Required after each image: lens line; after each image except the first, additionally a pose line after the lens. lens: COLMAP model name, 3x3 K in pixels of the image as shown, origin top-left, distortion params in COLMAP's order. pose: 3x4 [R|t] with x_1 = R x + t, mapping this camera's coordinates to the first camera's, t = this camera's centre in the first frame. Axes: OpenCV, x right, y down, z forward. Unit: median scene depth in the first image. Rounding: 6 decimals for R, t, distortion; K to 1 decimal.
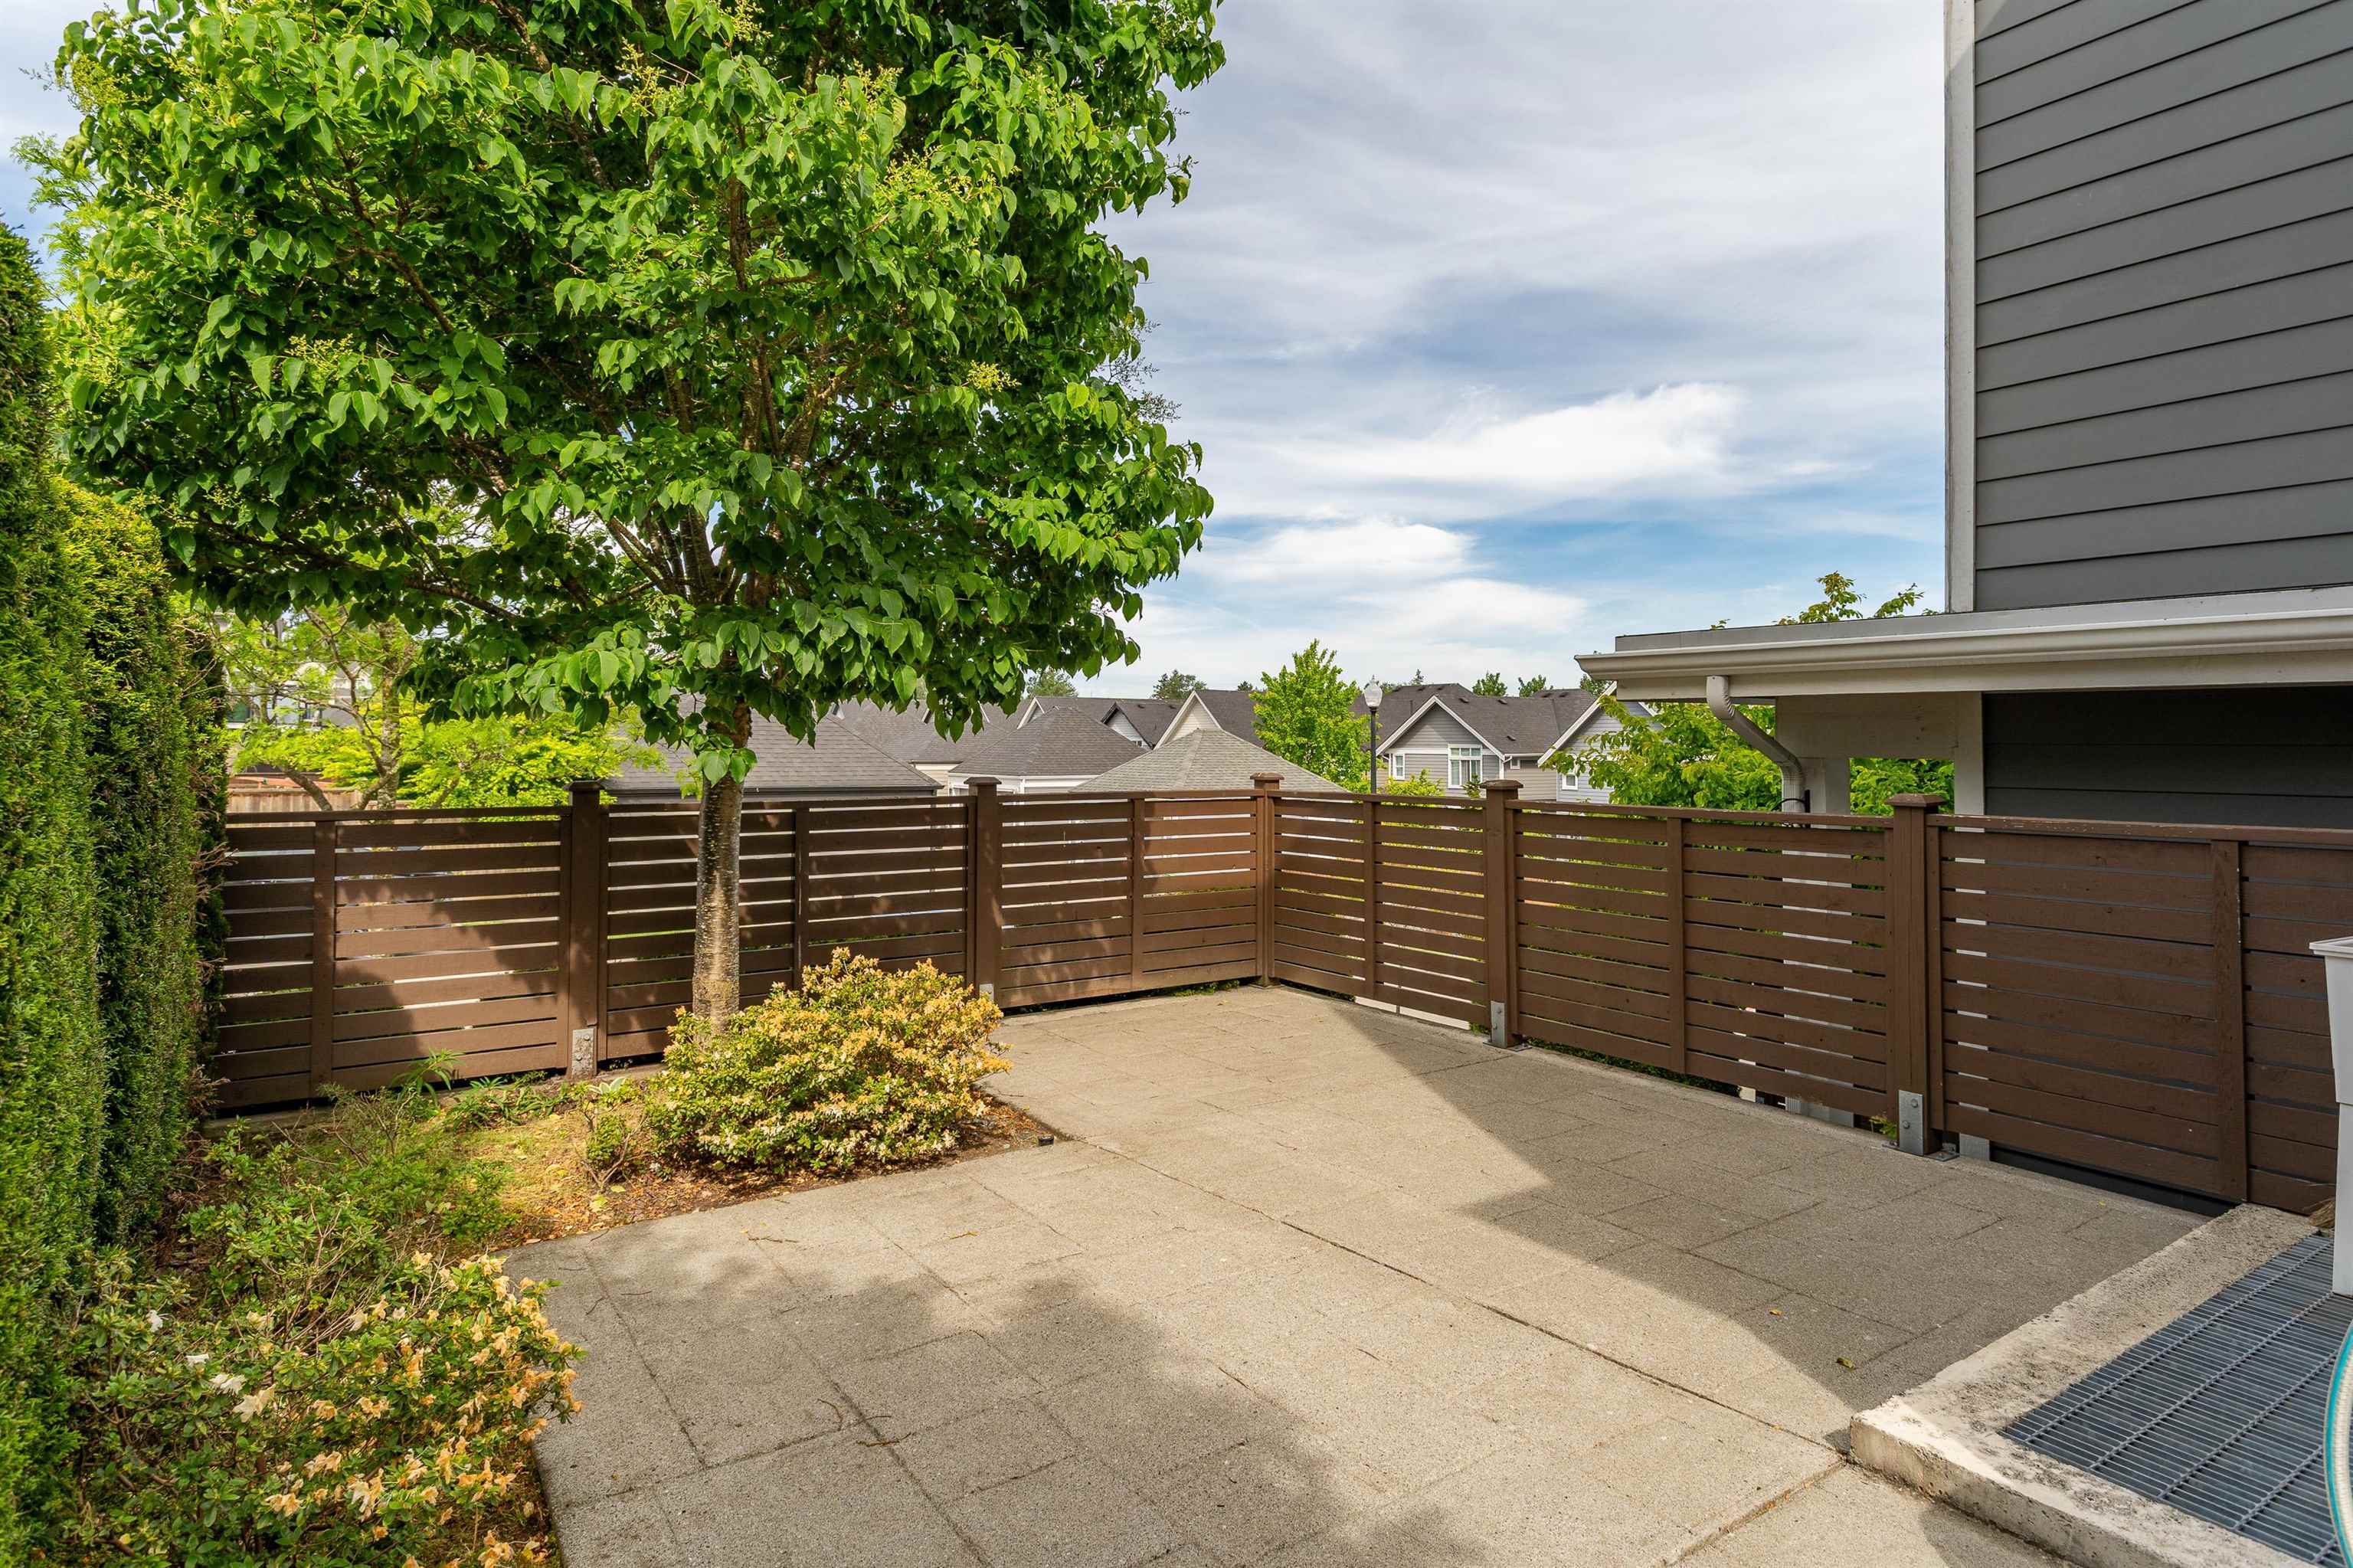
lens RADIAL K [[1320.7, 0, 1223.7], [0, 1320.7, 726.5], [0, 0, 1]] dist [0.006196, 0.002920]
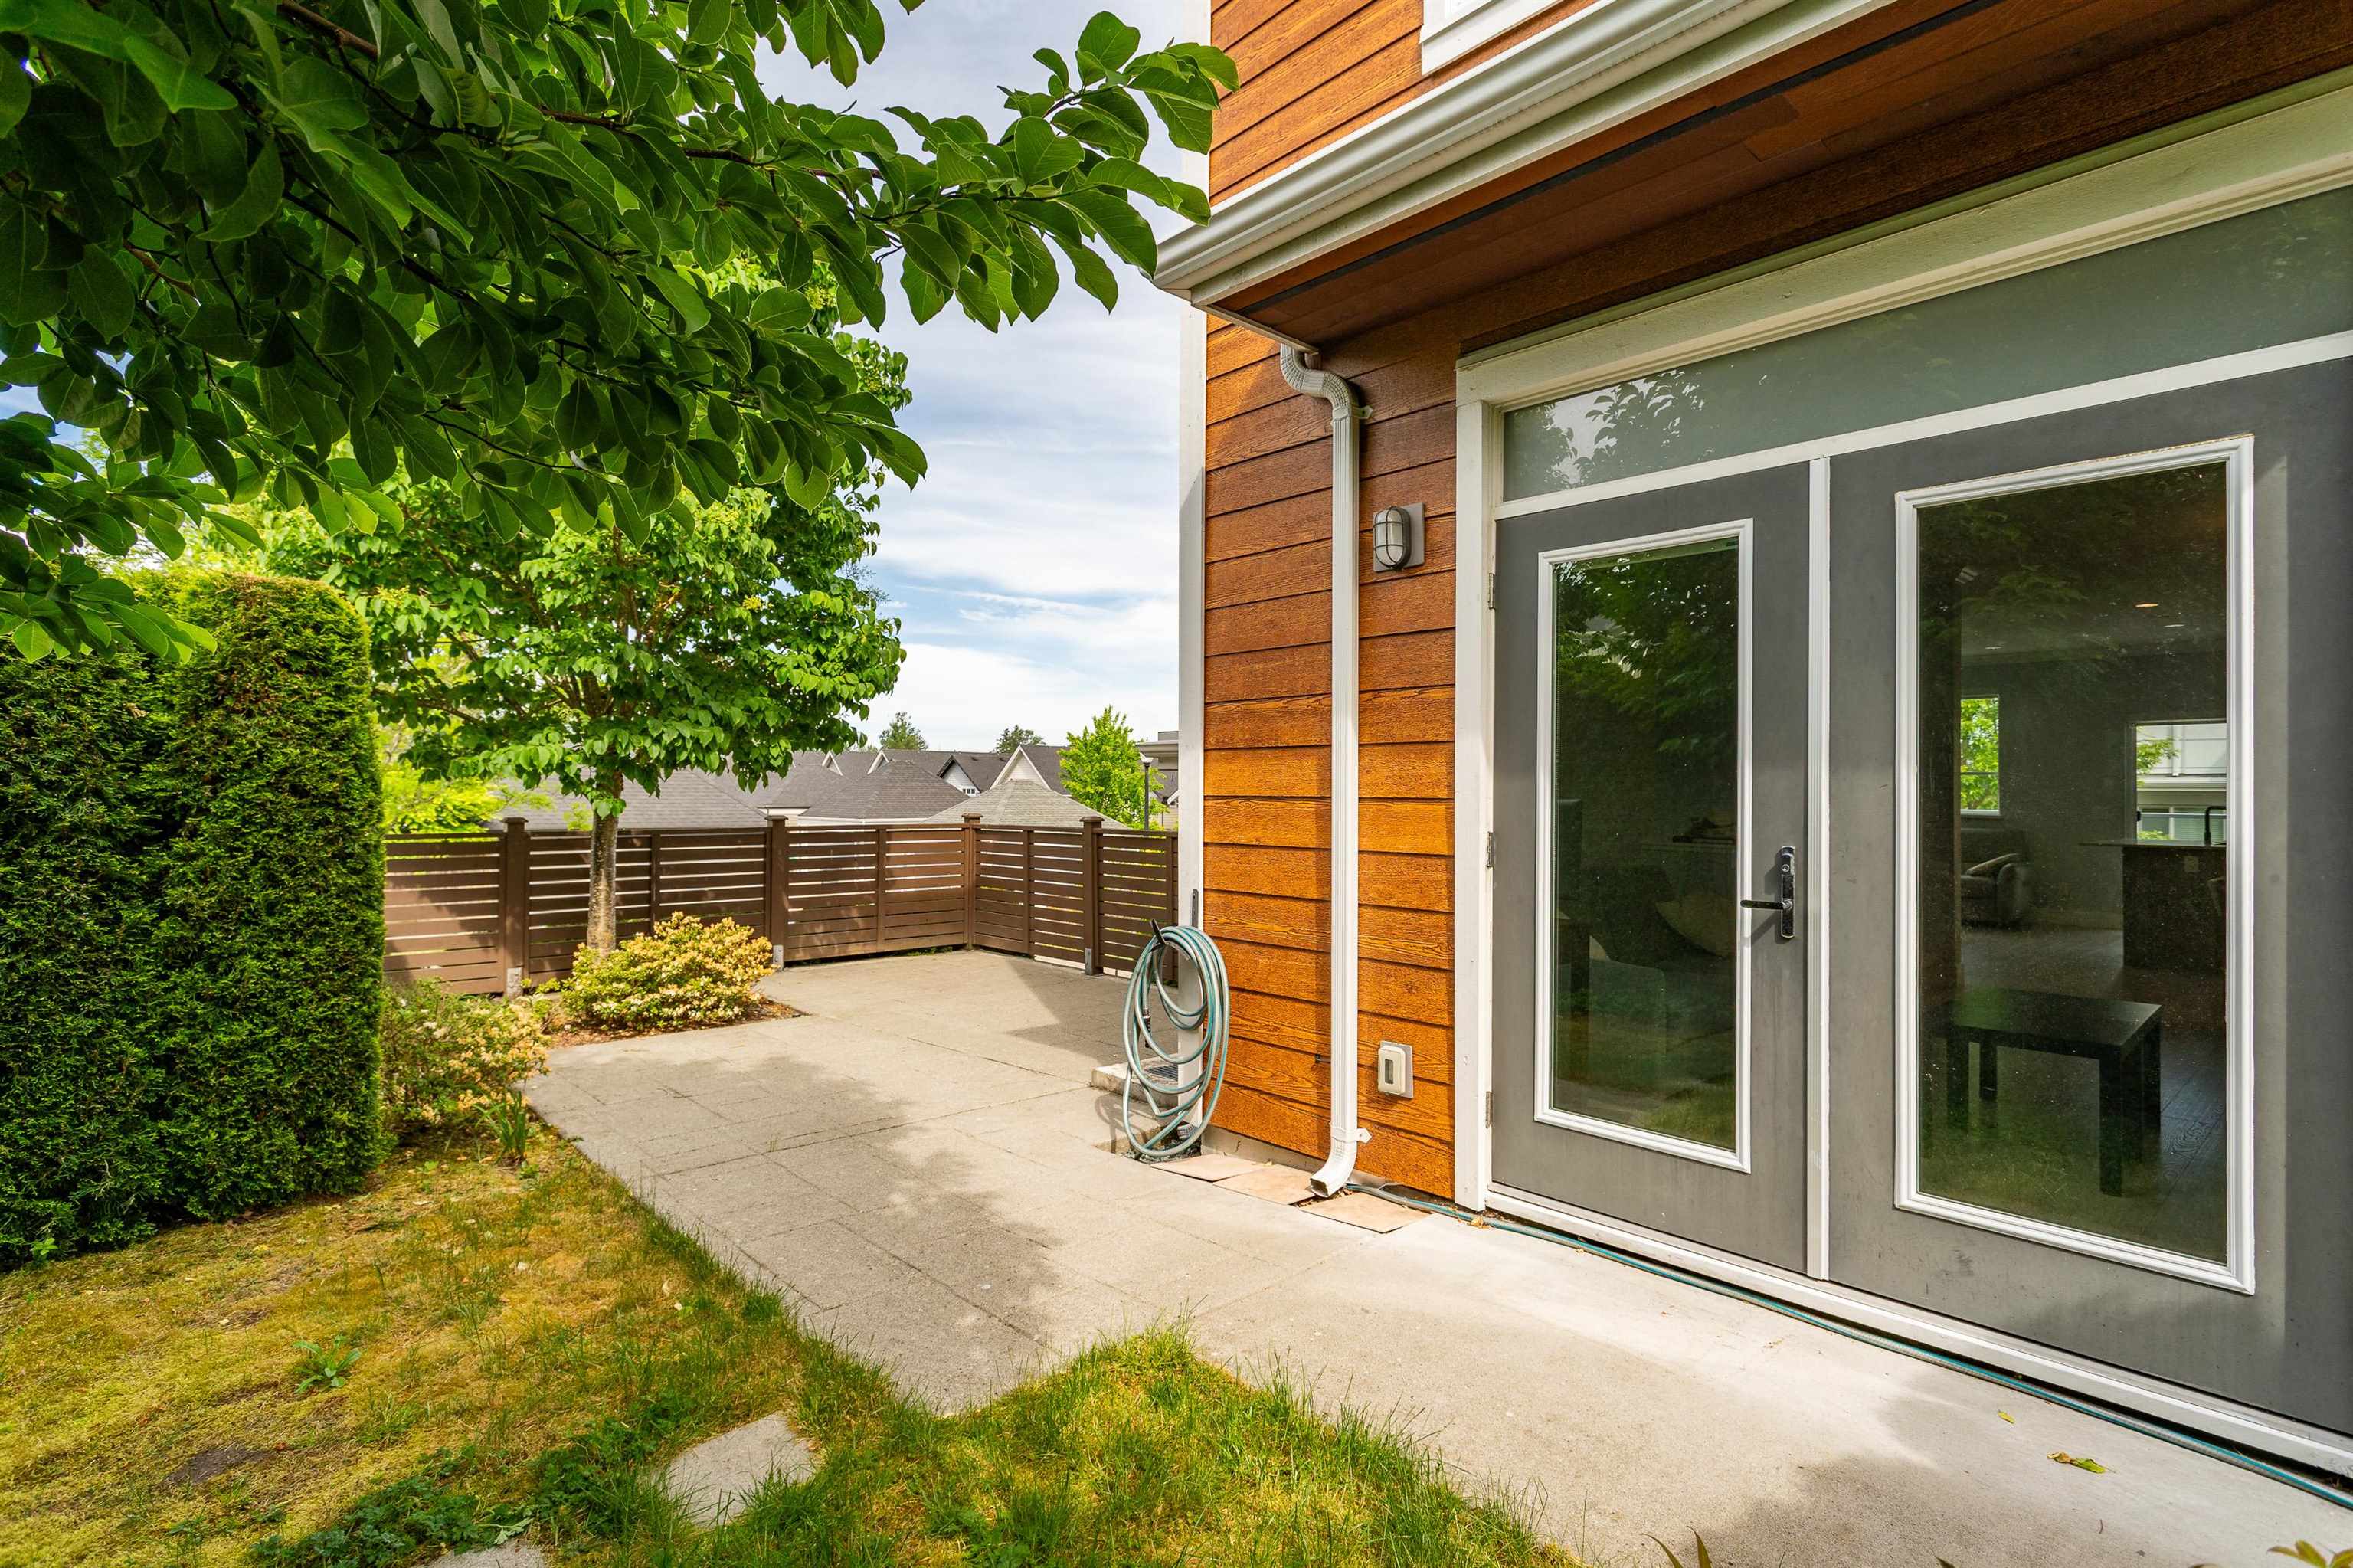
lens RADIAL K [[1130.7, 0, 1186.3], [0, 1130.7, 785.3], [0, 0, 1]] dist [0.000898, 0.001751]
pose [[0.992504, 0.002088, 0.122191, 0.189513], [-0.003019, 0.999968, 0.007442, -0.012516], [-0.122171, -0.007755, 0.992479, -0.548253]]
